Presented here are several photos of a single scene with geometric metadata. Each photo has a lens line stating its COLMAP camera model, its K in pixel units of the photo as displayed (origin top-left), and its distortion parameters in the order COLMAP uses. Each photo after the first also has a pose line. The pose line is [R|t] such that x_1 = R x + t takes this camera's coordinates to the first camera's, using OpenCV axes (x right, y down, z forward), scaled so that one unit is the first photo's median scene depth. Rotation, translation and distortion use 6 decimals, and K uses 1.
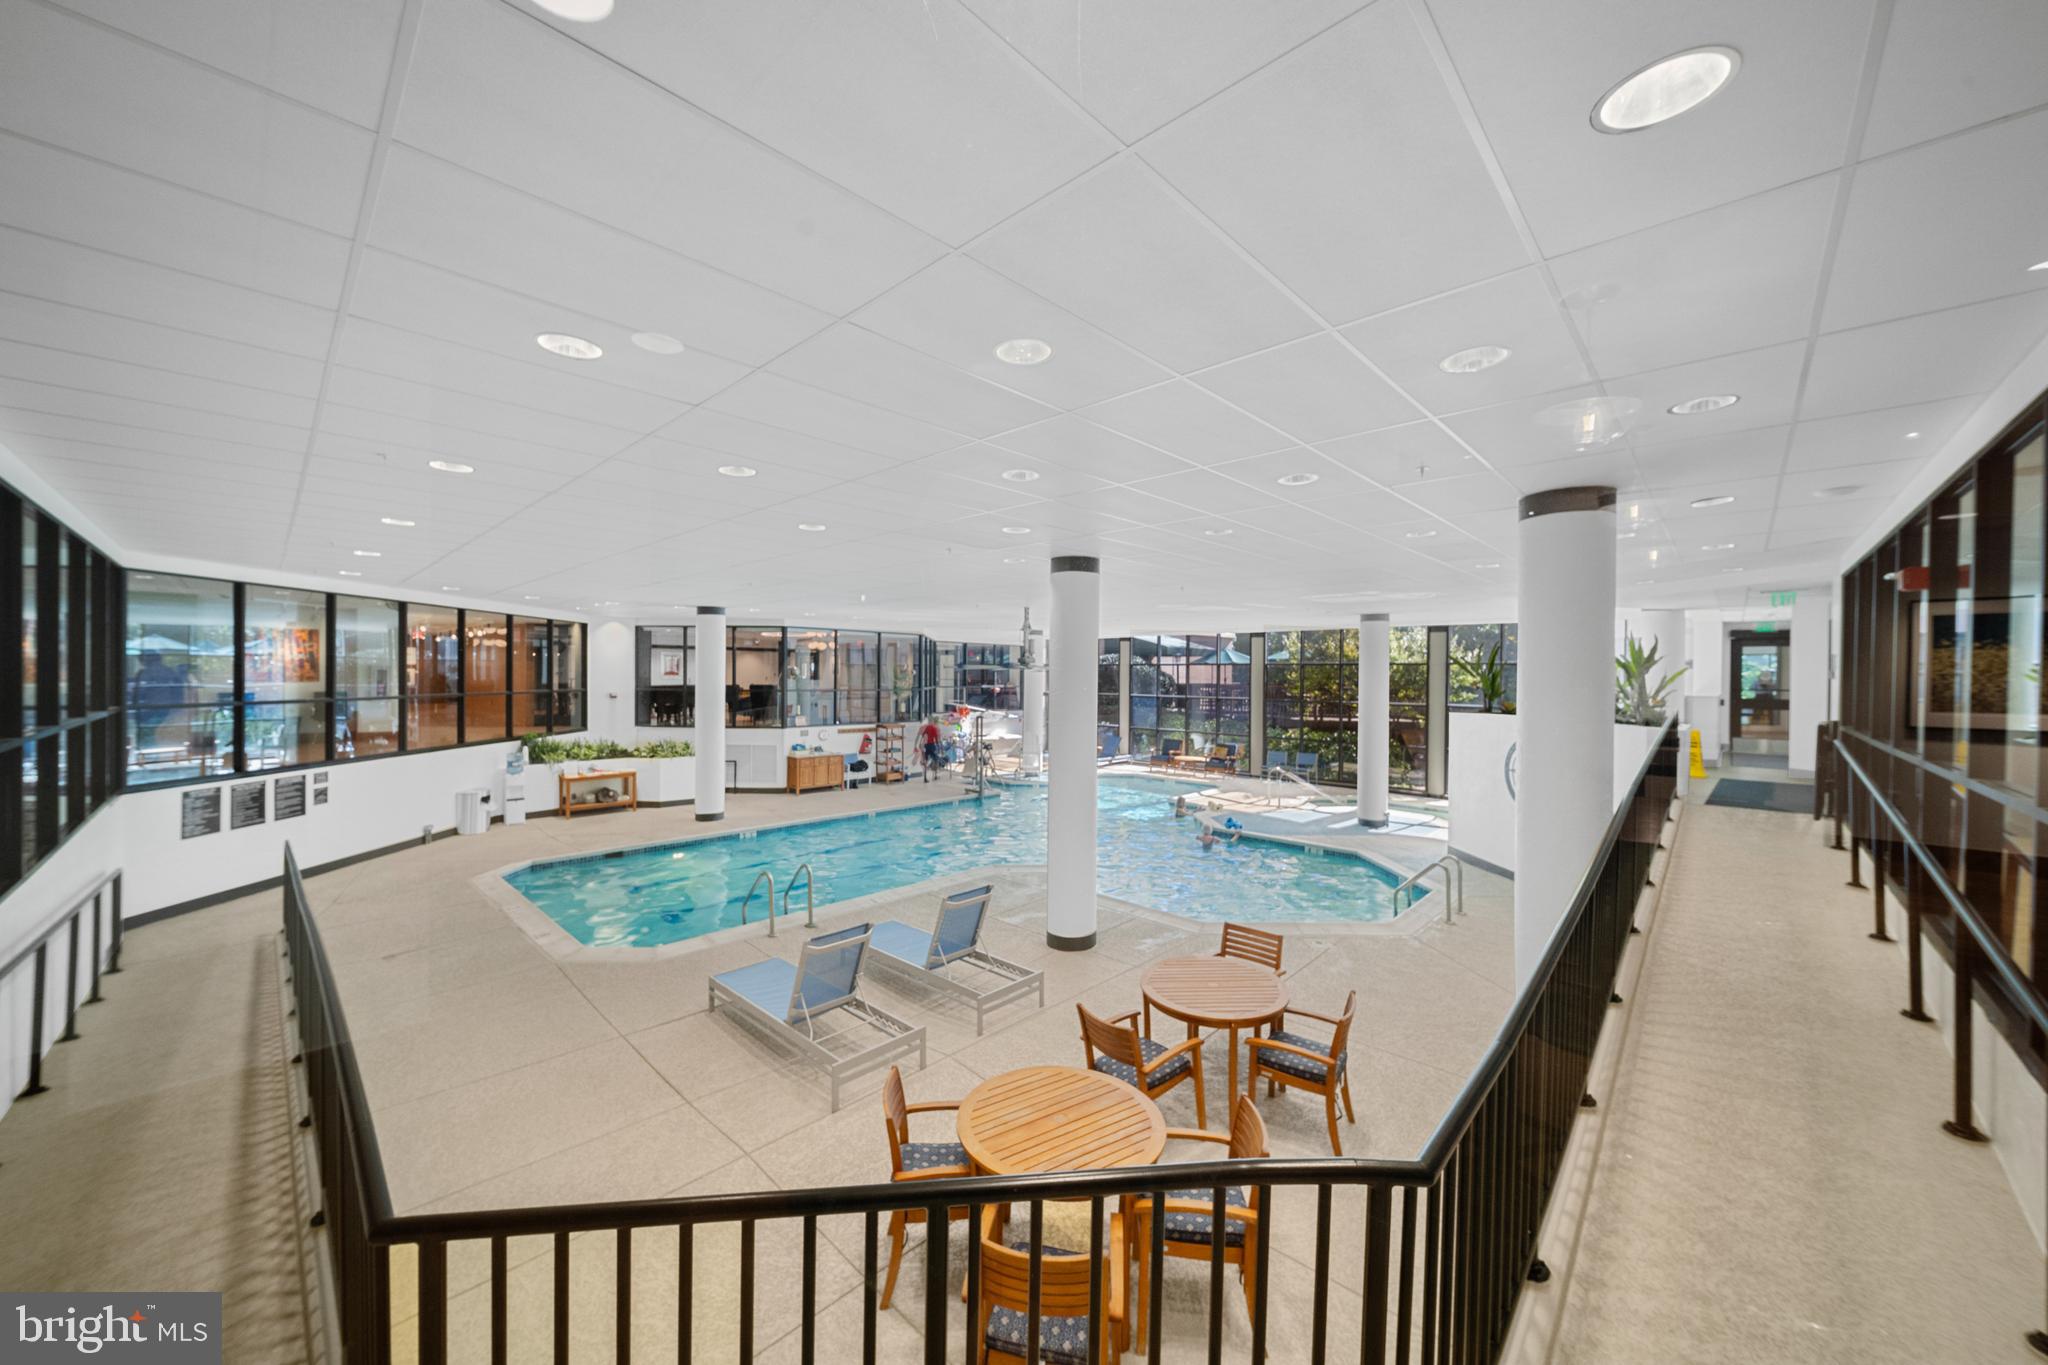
lens RADIAL K [[751.5, 0, 1028.3], [0, 751.5, 681.2], [0, 0, 1]] dist [0.001442, -0.001022]
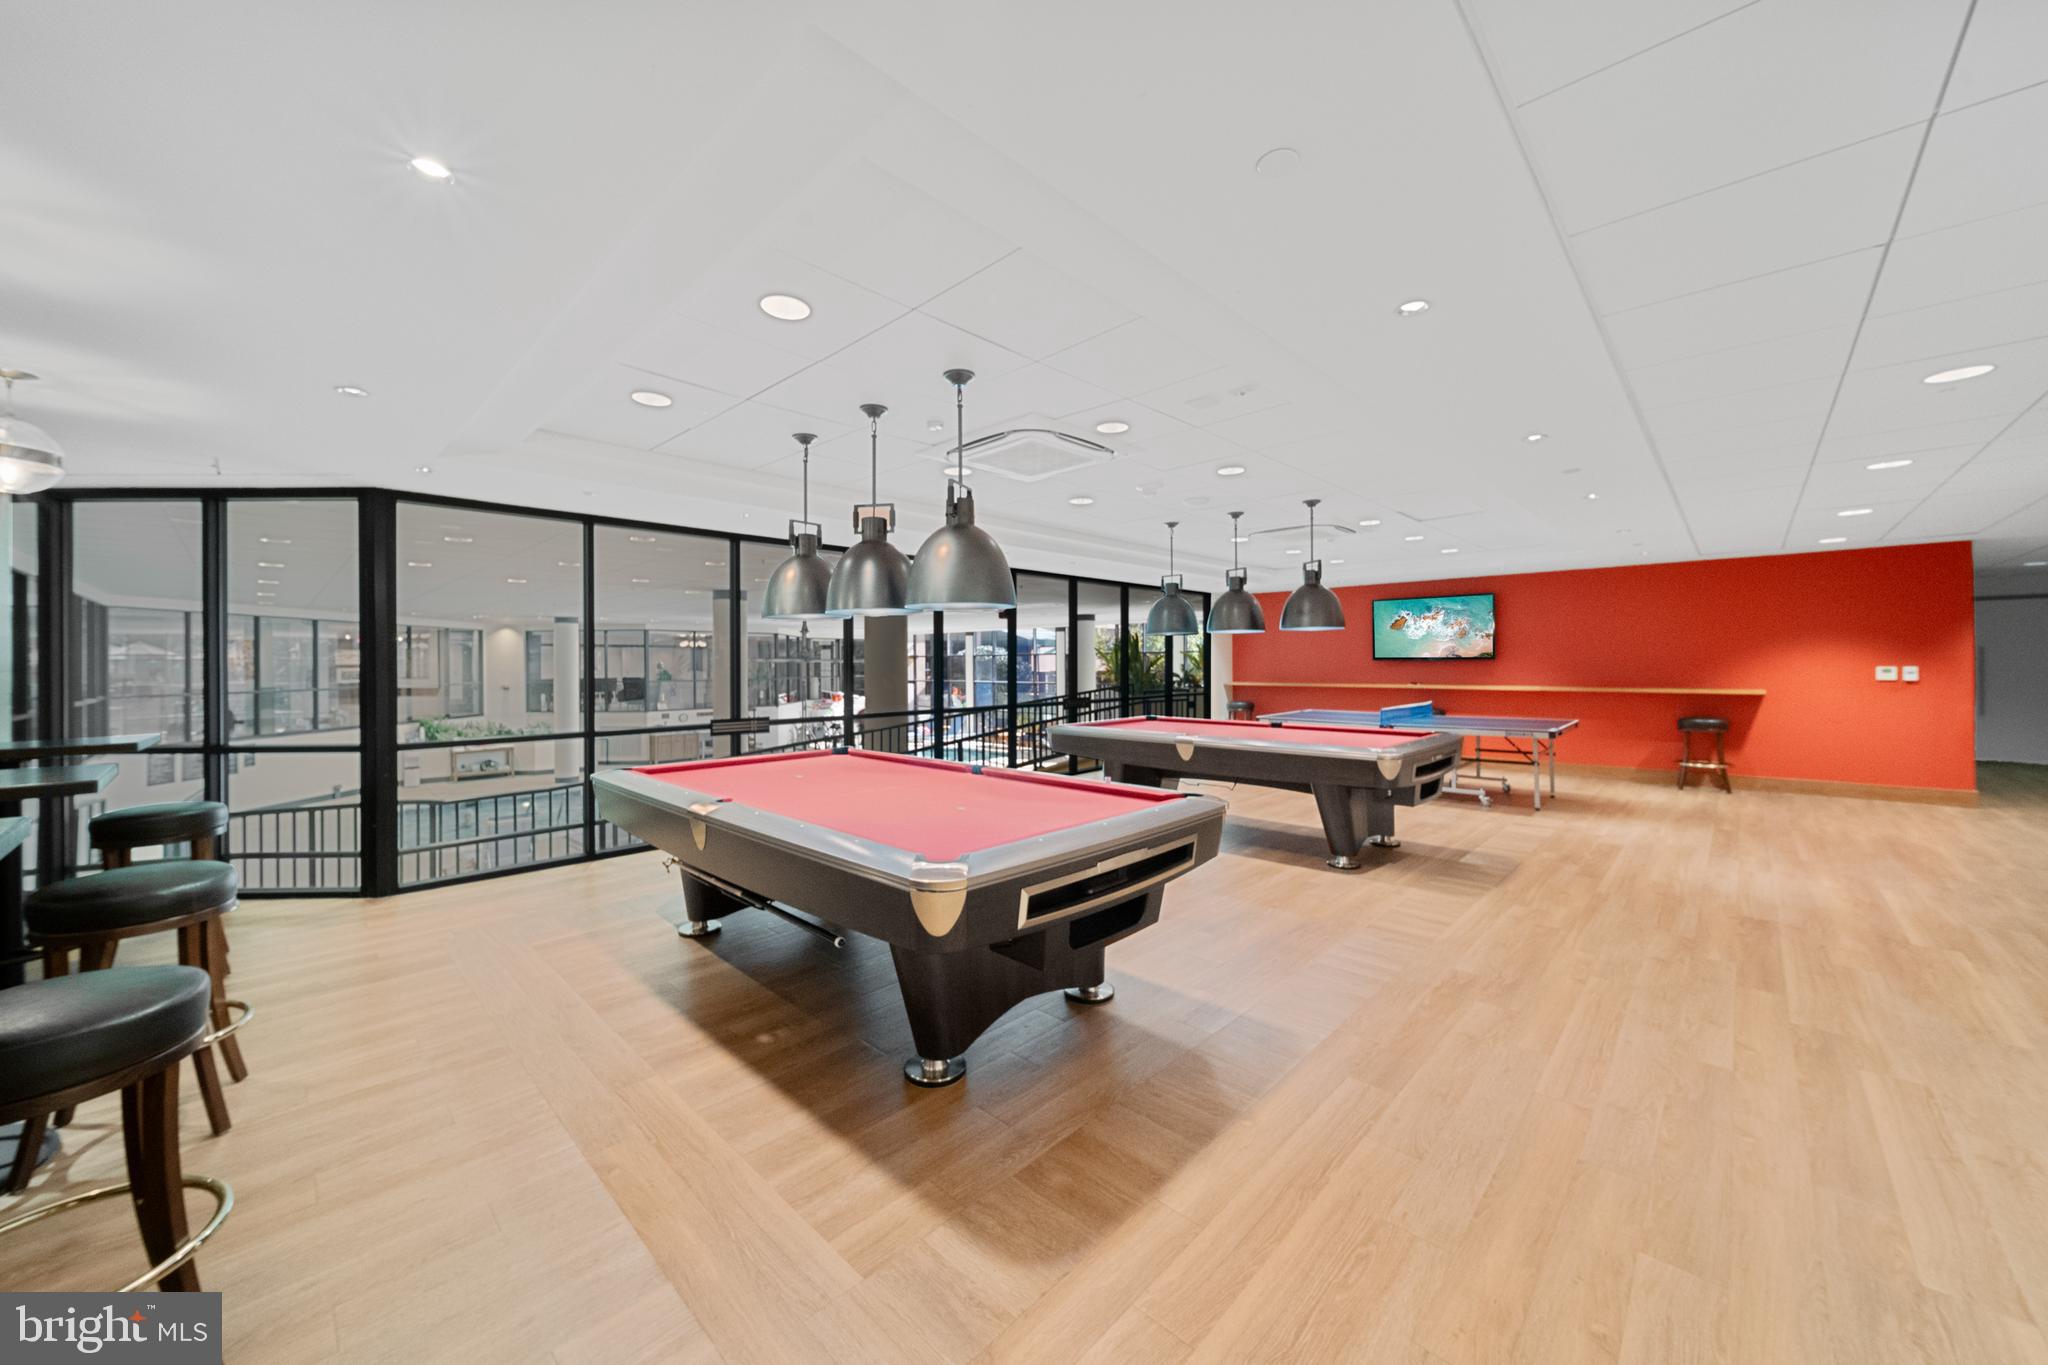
lens RADIAL K [[751.5, 0, 1022.7], [0, 751.5, 664.5], [0, 0, 1]] dist [0.001442, -0.001022]
pose [[0.999874, -0.015567, 0.003149, 0.314651], [0.015597, 0.999832, -0.009609, 0.006499], [-0.002999, 0.009656, 0.999949, -0.256997]]
